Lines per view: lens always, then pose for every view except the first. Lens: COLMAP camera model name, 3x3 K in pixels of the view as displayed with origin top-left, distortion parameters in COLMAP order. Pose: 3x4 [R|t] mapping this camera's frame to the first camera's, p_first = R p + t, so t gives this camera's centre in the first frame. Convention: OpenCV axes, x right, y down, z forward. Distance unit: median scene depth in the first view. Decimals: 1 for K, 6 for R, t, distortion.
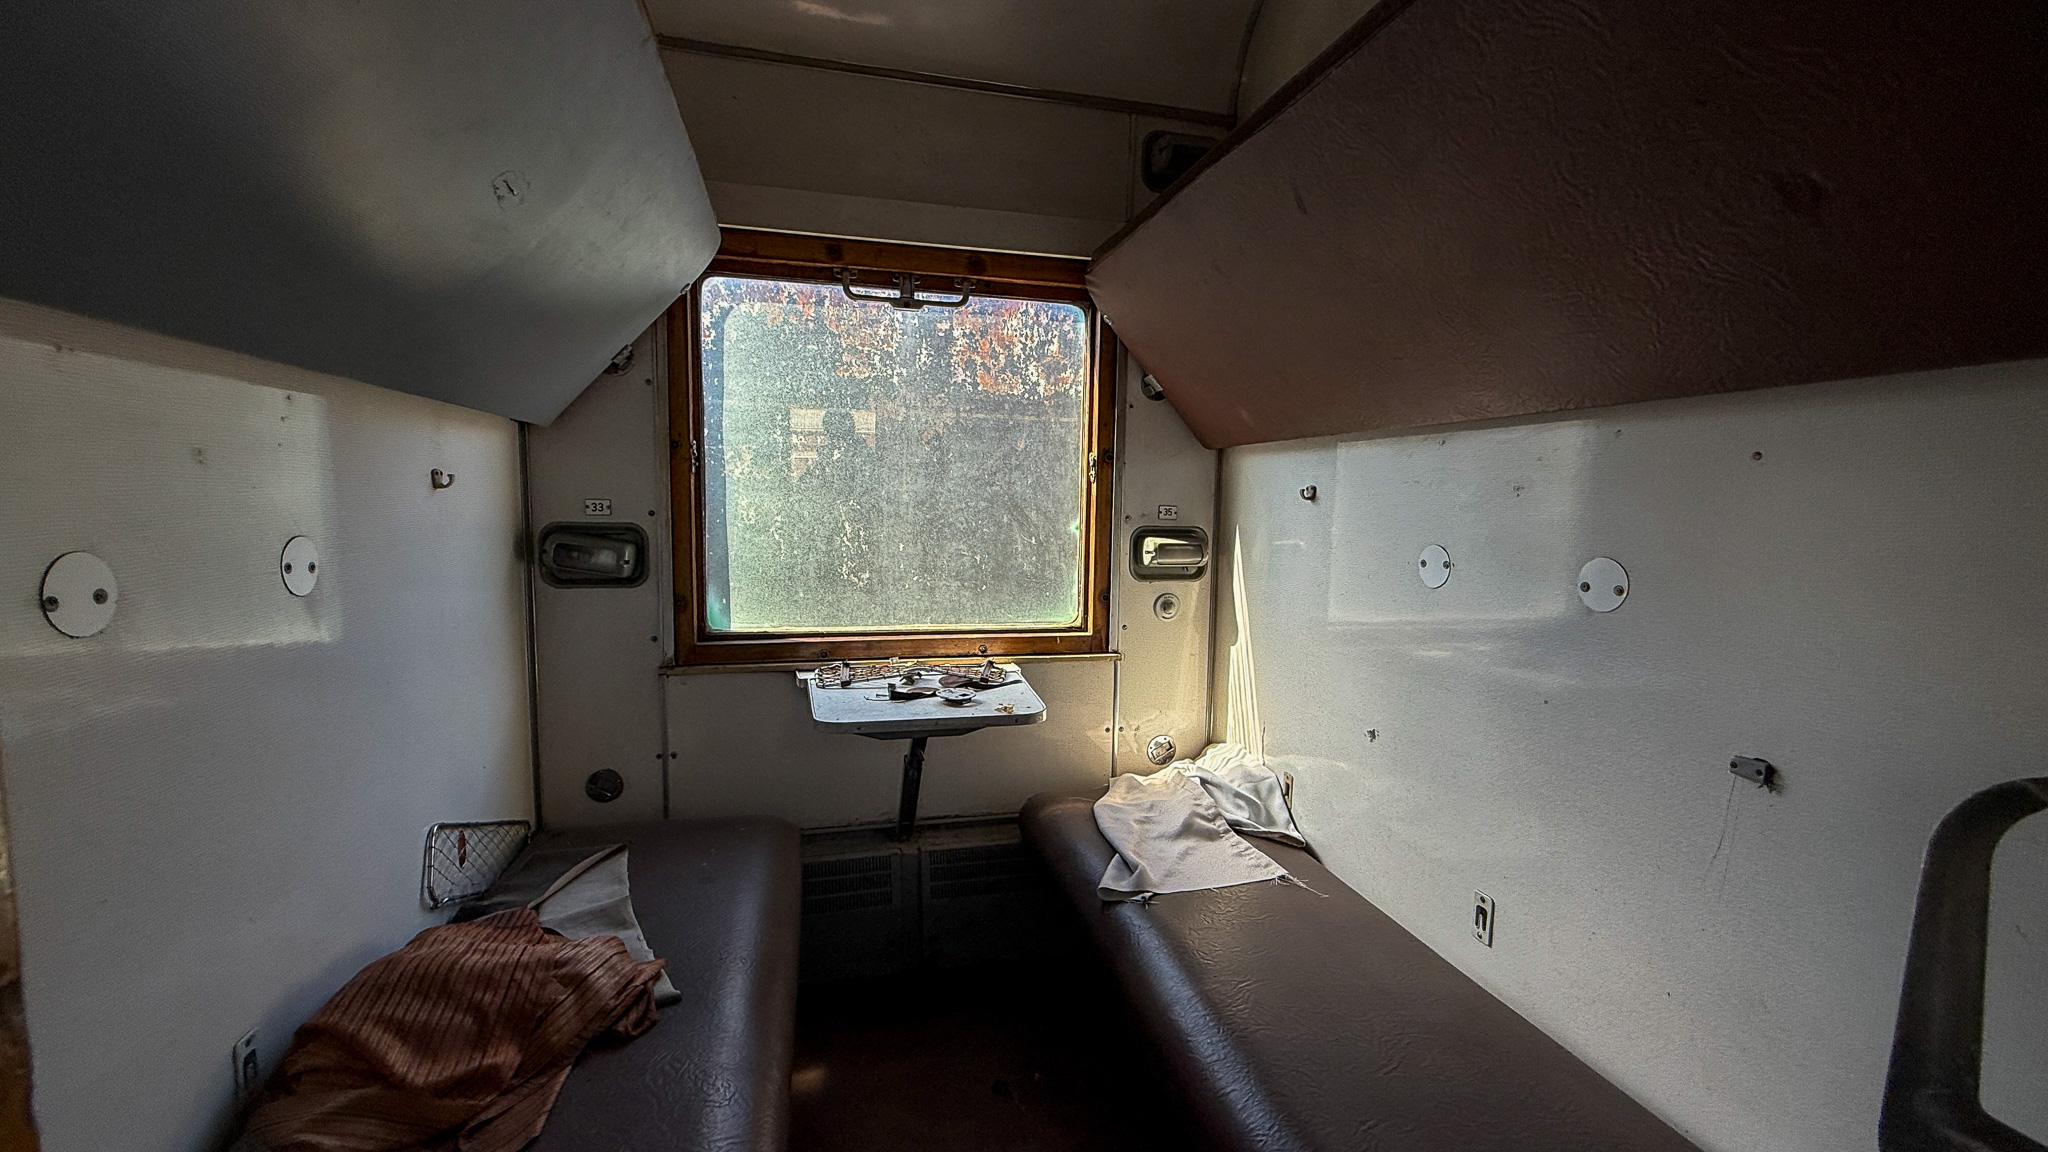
lens RADIAL K [[825.6, 0, 1017.6], [0, 825.6, 579.3], [0, 0, 1]] dist [-0.000617, 0.000949]
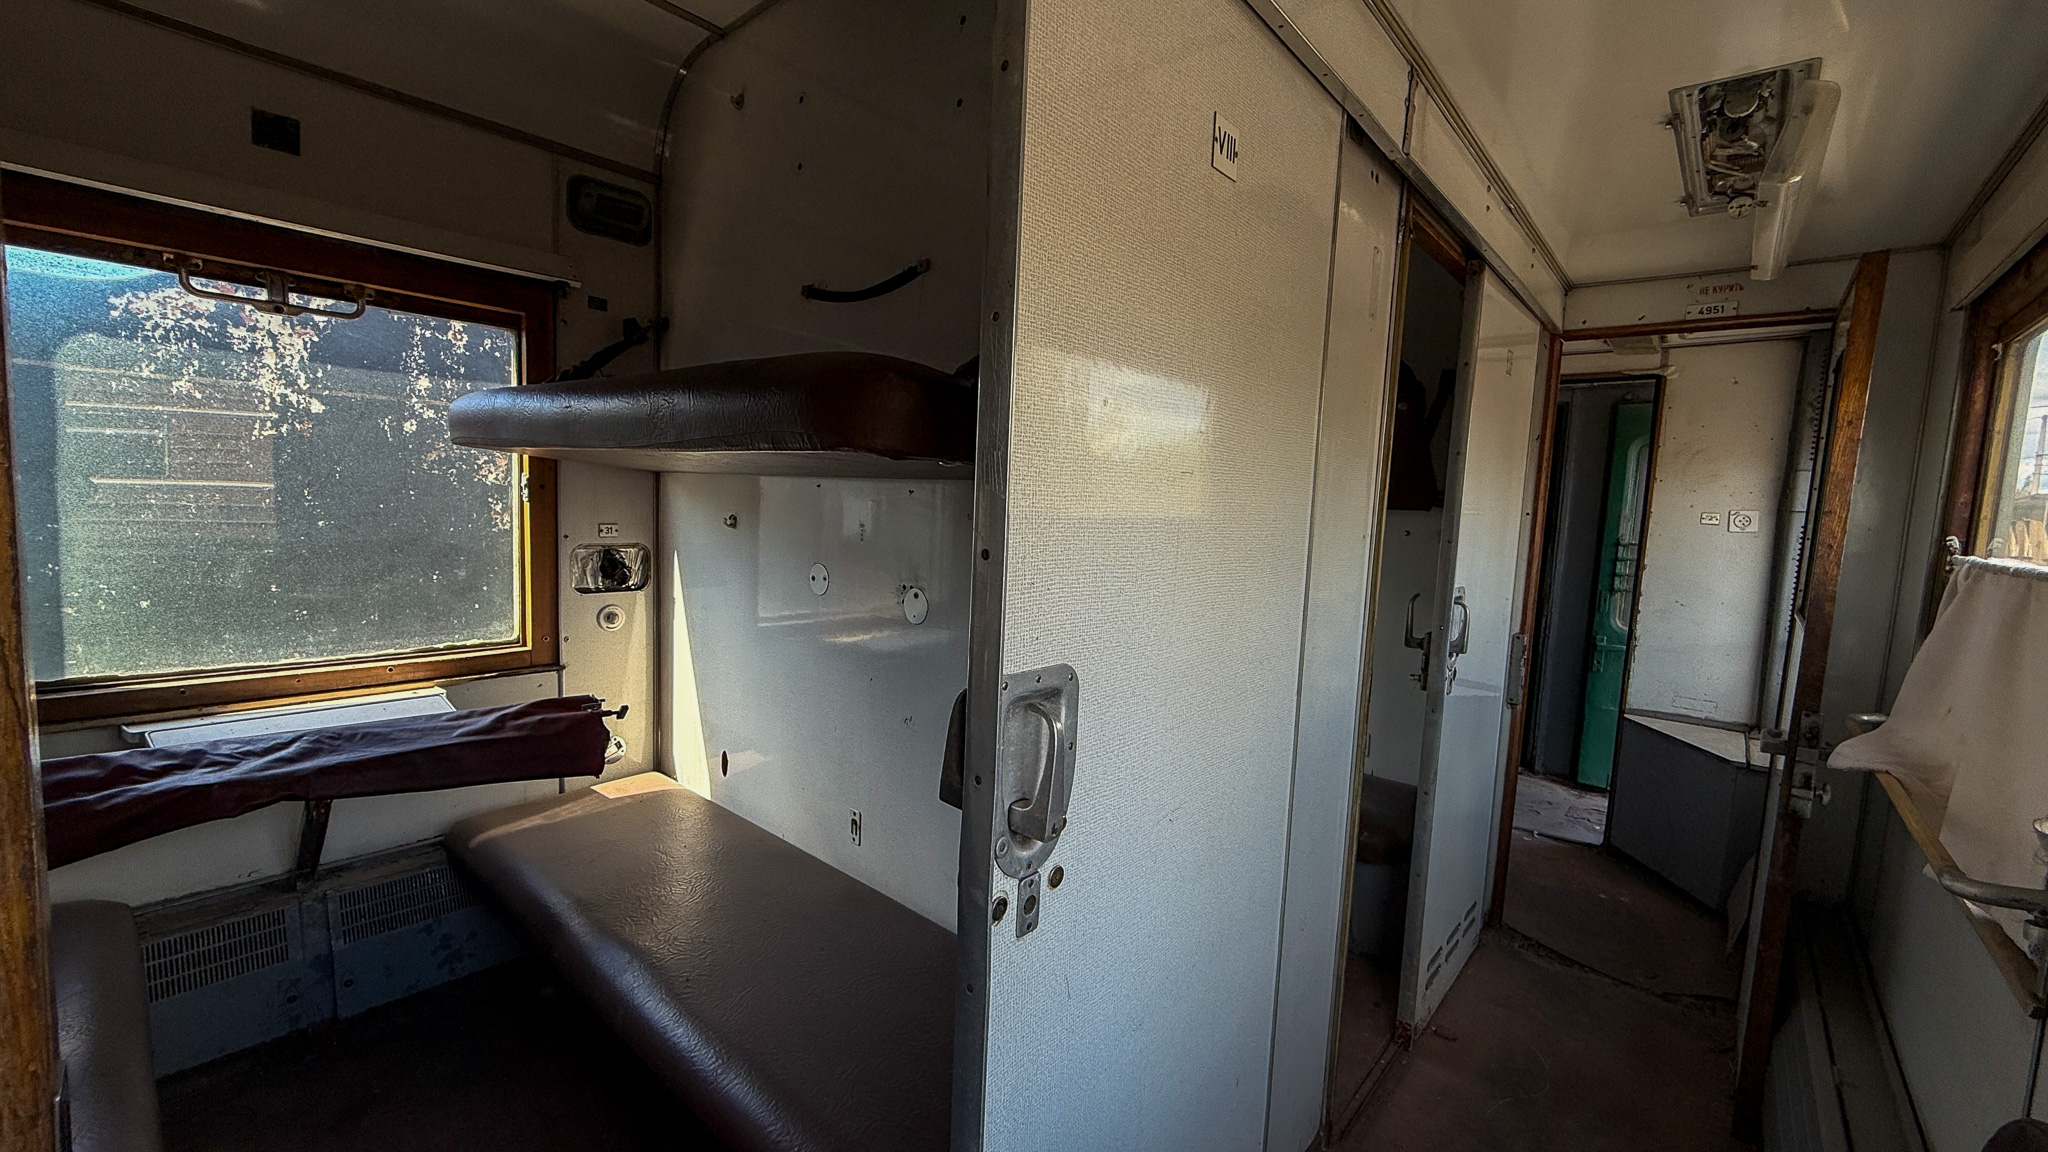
lens RADIAL K [[825.6, 0, 1026.0], [0, 825.6, 575.7], [0, 0, 1]] dist [-0.000617, 0.000949]
pose [[0.807389, -0.038106, 0.588787, -0.018977], [0.028609, 0.999267, 0.025442, -0.040347], [-0.589325, -0.003697, 0.807888, -0.246471]]
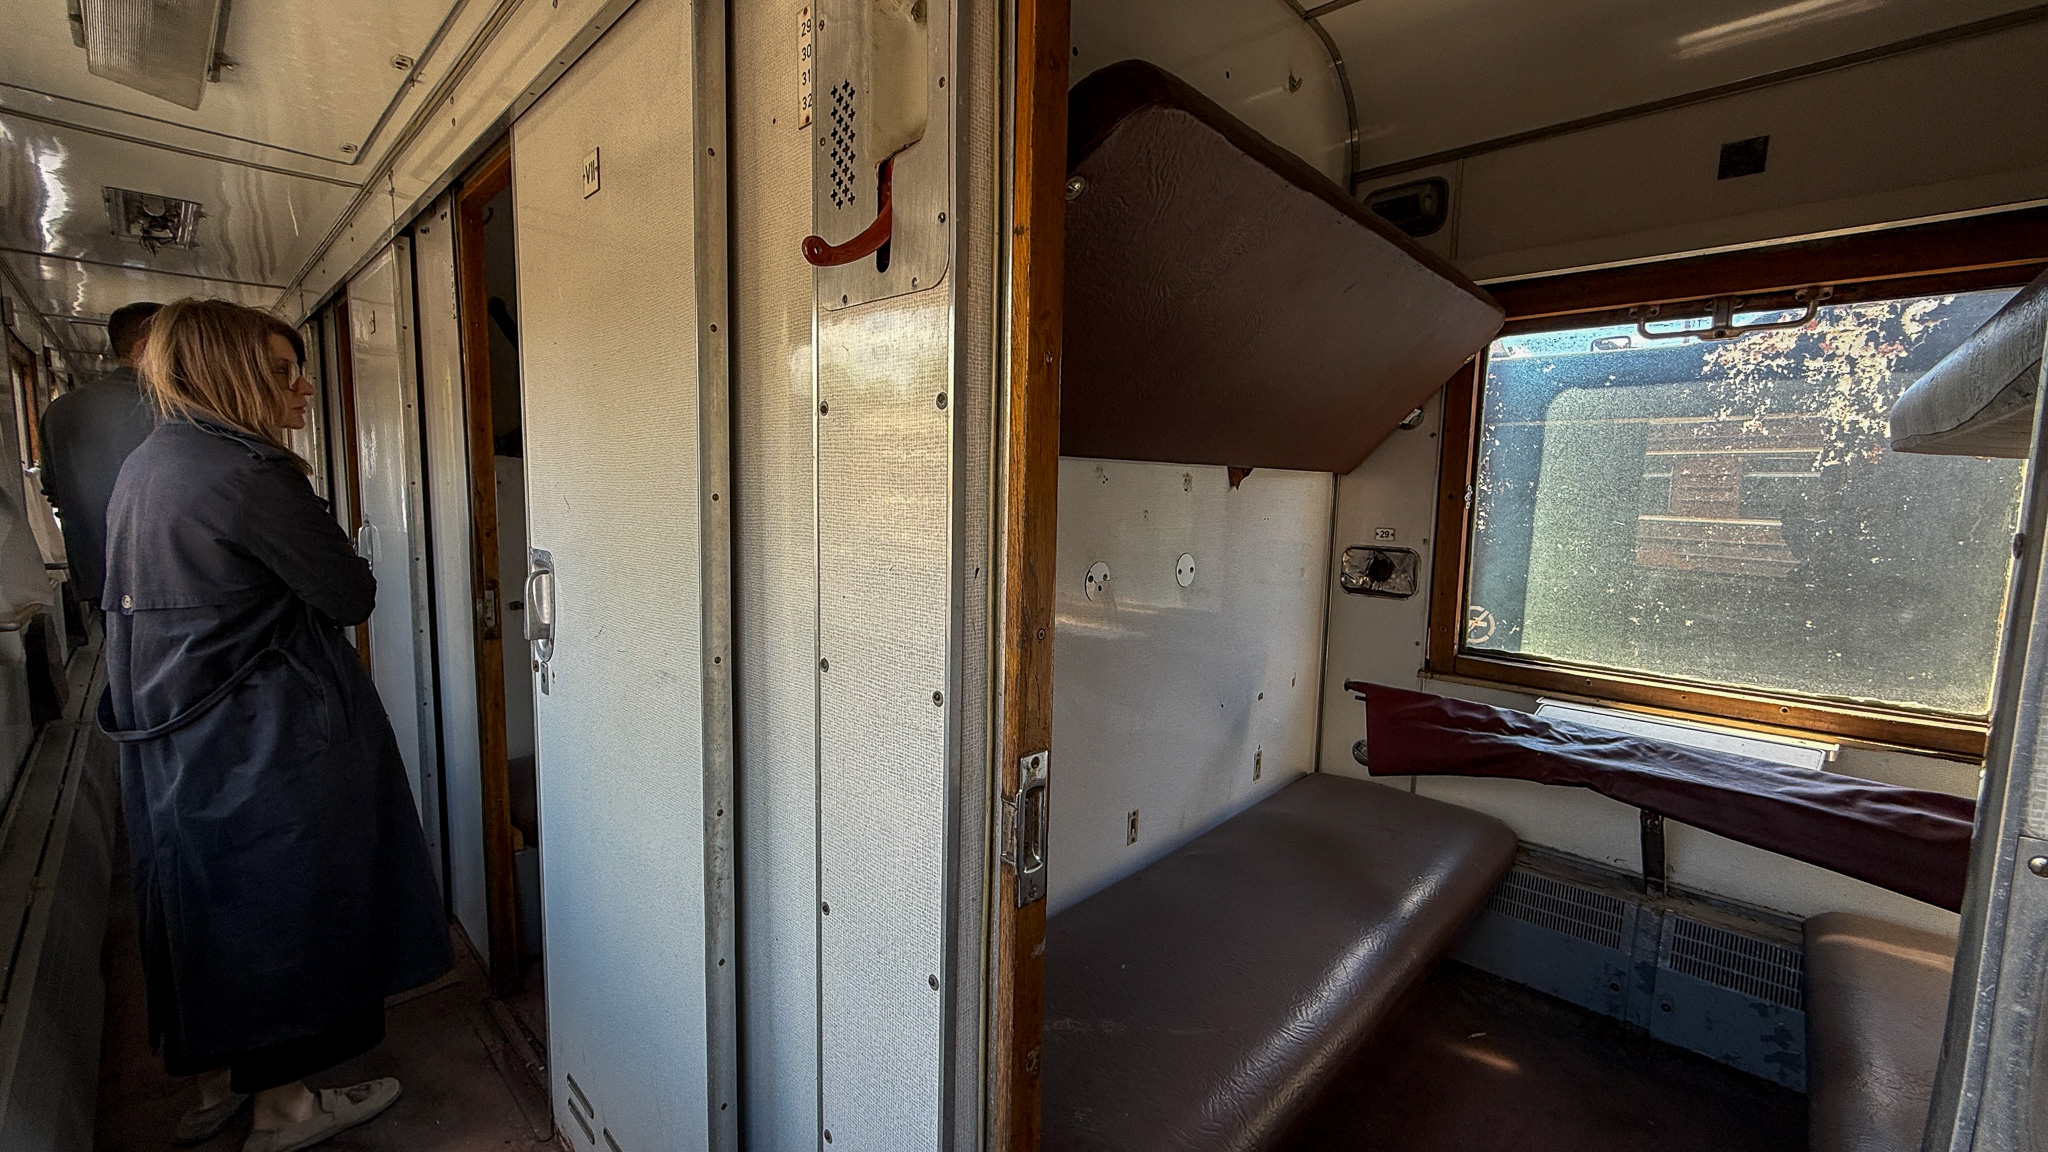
lens RADIAL K [[825.6, 0, 1011.7], [0, 825.6, 577.4], [0, 0, 1]] dist [-0.000617, 0.000949]
pose [[0.543543, 0.082673, -0.835300, 0.257312], [-0.093938, 0.994878, 0.037341, -0.018984], [0.834108, 0.058170, 0.548525, -0.177036]]
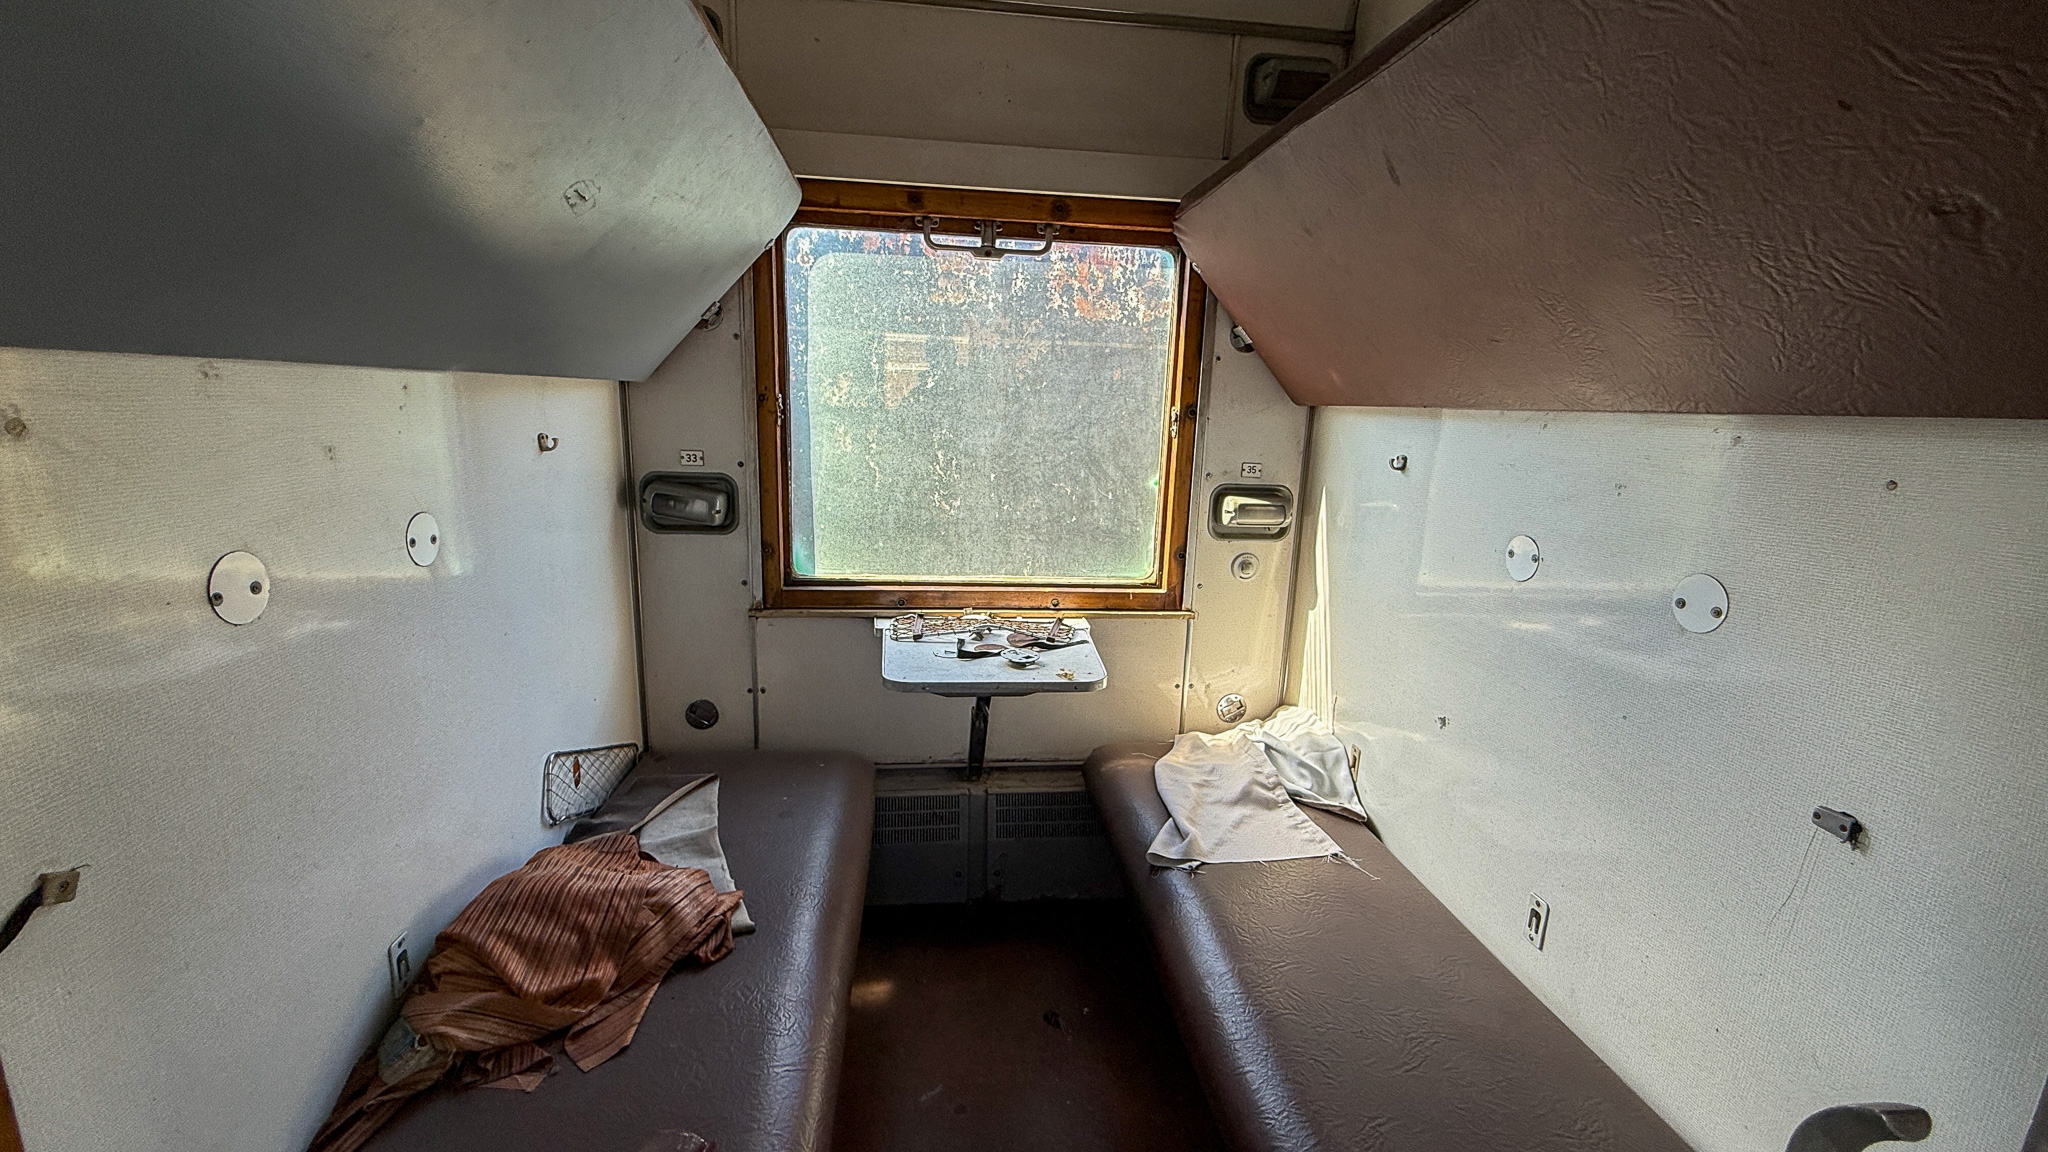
lens RADIAL K [[825.6, 0, 1014.8], [0, 825.6, 581.2], [0, 0, 1]] dist [-0.000617, 0.000949]
pose [[0.991556, 0.042519, -0.122509, 0.037182], [-0.029036, 0.993529, 0.109807, -0.060086], [0.126385, -0.105323, 0.986374, -0.004313]]
